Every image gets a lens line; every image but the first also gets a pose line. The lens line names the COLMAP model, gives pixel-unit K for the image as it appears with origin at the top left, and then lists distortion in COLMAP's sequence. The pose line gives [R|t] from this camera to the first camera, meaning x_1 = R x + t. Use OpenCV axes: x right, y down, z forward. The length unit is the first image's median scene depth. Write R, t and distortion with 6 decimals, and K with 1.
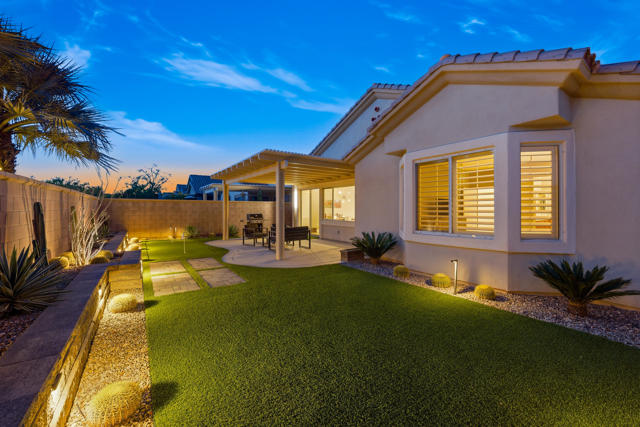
lens RADIAL K [[267.3, 0, 320.0], [0, 267.3, 213.5], [0, 0, 1]] dist [-0.000274, -0.000037]
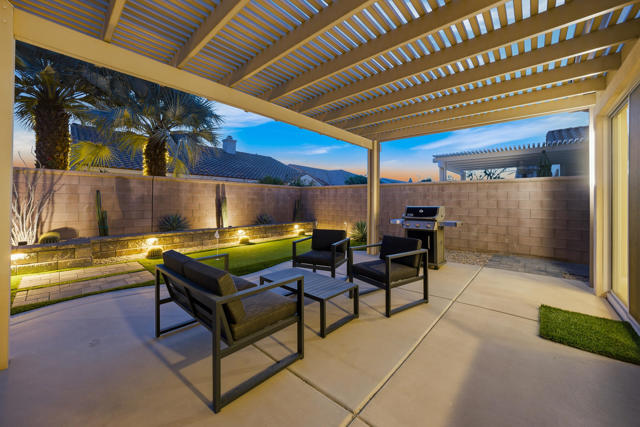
lens RADIAL K [[245.1, 0, 319.9], [0, 245.1, 201.1], [0, 0, 1]] dist [0.000116, 0.000005]
pose [[0.238681, 0.003777, -0.971091, 0.096697], [-0.024726, 0.999692, -0.002189, -0.002790], [0.970783, 0.024534, 0.238701, 0.758591]]
